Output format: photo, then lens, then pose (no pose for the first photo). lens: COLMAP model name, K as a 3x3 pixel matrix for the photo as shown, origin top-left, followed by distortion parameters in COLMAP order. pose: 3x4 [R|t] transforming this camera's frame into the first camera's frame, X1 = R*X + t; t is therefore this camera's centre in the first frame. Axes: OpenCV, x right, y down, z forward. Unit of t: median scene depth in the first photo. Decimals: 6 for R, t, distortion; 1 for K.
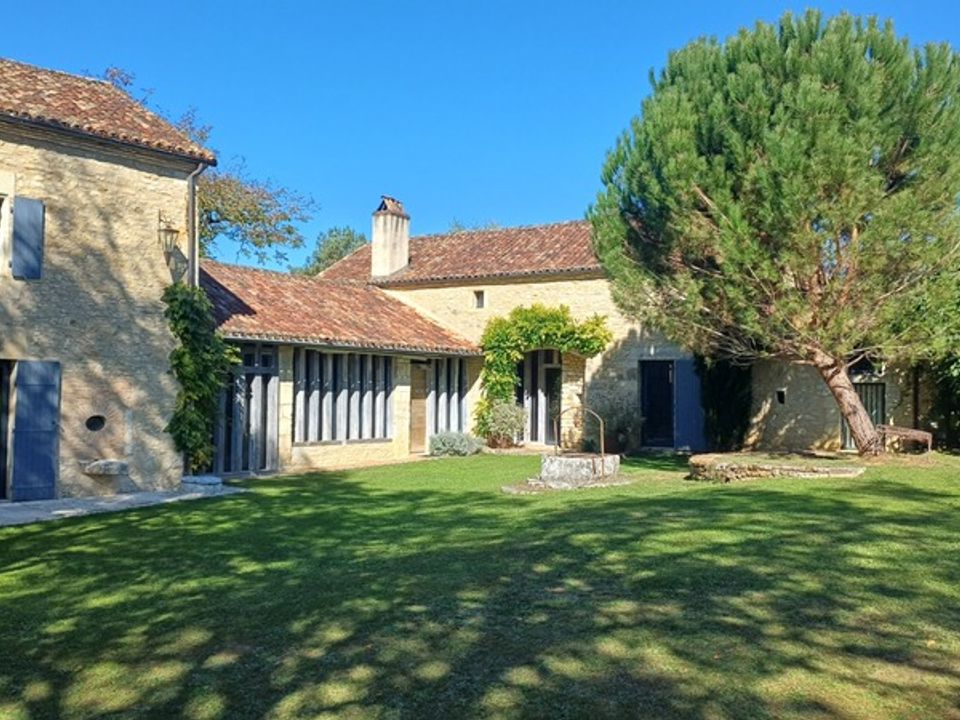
lens RADIAL K [[877.3, 0, 480.0], [0, 877.3, 360.0], [0, 0, 1]] dist [-0.006208, -0.004599]
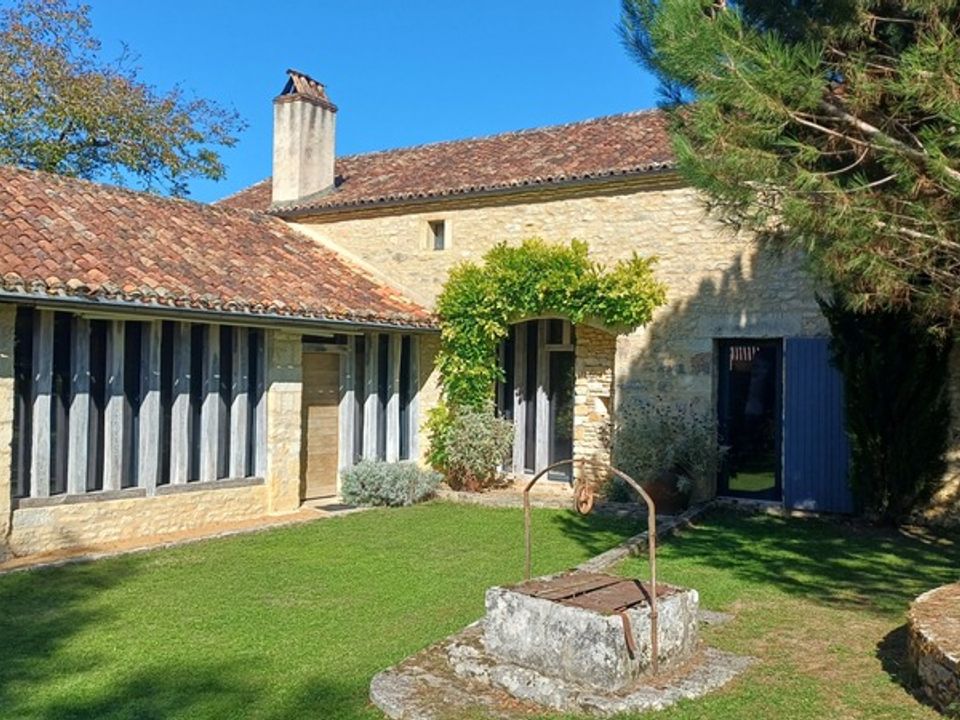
lens RADIAL K [[915.9, 0, 493.8], [0, 915.9, 344.3], [0, 0, 1]] dist [0.060838, -0.004009]
pose [[0.999766, 0.005432, -0.020958, 0.053031], [-0.005408, 0.999985, 0.001196, 0.003816], [0.020964, -0.001082, 0.999780, 0.401184]]
